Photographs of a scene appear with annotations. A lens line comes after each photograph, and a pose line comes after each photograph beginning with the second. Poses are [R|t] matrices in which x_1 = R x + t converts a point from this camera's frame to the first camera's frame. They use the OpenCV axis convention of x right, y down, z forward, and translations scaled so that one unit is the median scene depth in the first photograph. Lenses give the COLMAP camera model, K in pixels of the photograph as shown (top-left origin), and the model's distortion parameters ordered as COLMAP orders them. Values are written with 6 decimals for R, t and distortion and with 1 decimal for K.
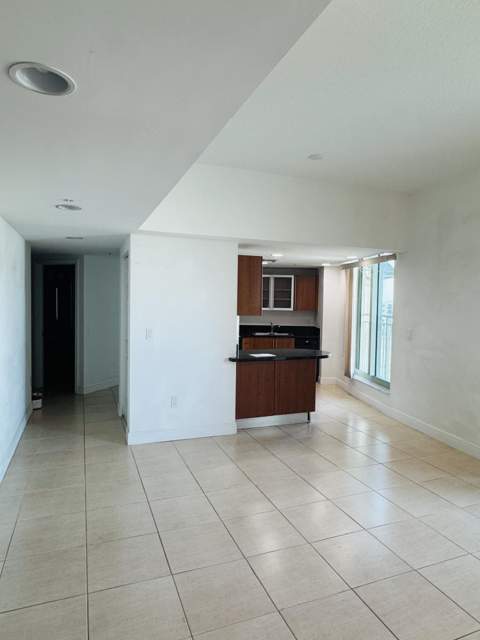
lens RADIAL K [[406.0, 0, 240.4], [0, 406.0, 319.9], [0, 0, 1]] dist [-0.001918, -0.000078]
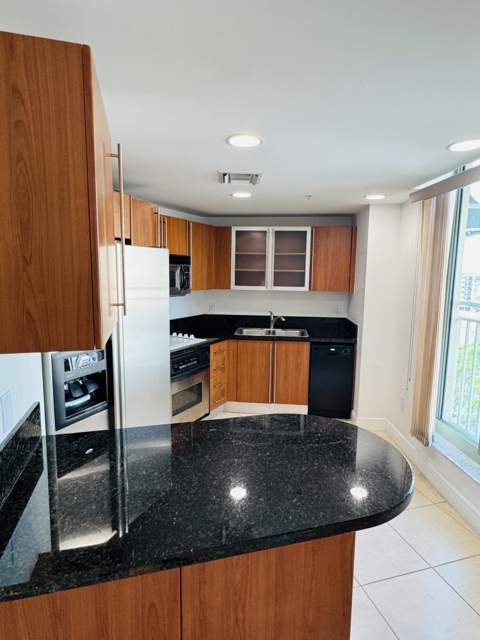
lens RADIAL K [[359.2, 0, 239.2], [0, 359.2, 319.6], [0, 0, 1]] dist [-0.003384, -0.000140]
pose [[0.994483, 0.004706, -0.104790, 0.086773], [0.004041, 0.996533, 0.083106, -0.025249], [0.104818, -0.083071, 0.991016, 0.497827]]
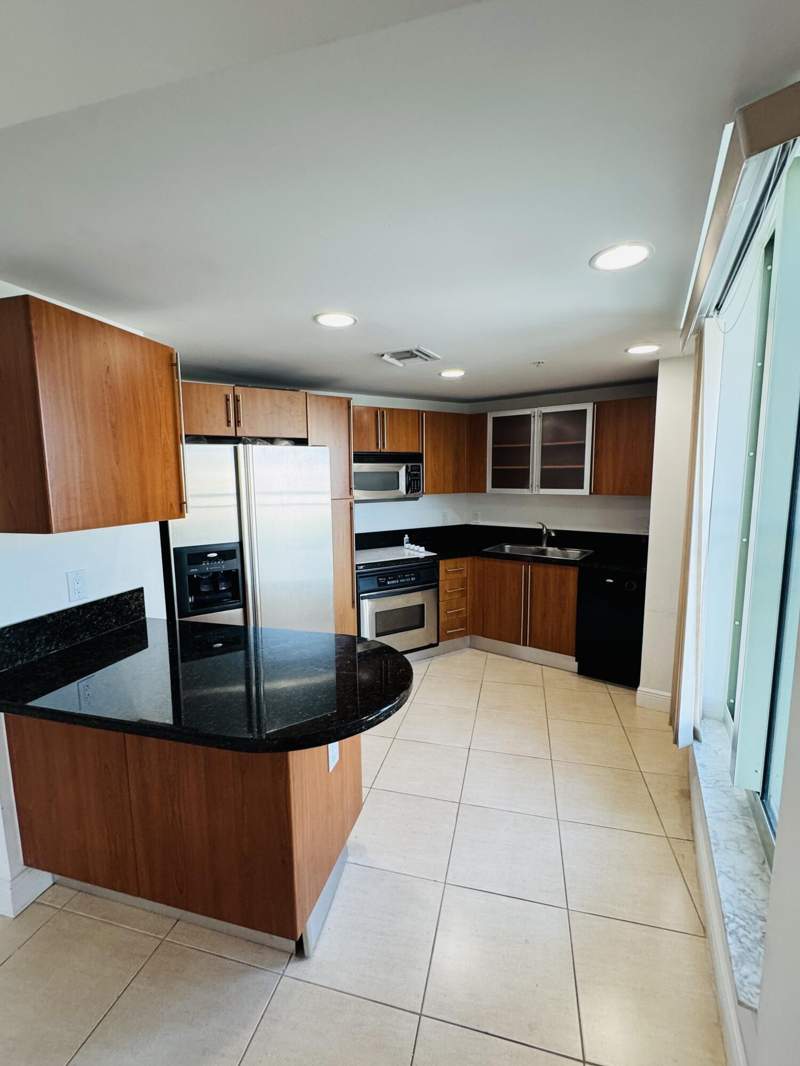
lens RADIAL K [[461.6, 0, 400.7], [0, 461.6, 530.8], [0, 0, 1]] dist [-0.000248, 0.000084]
pose [[0.802642, 0.043297, -0.594887, 0.250363], [-0.000023, 0.997364, 0.072558, -0.020969], [0.596461, -0.058225, 0.800528, 0.536546]]
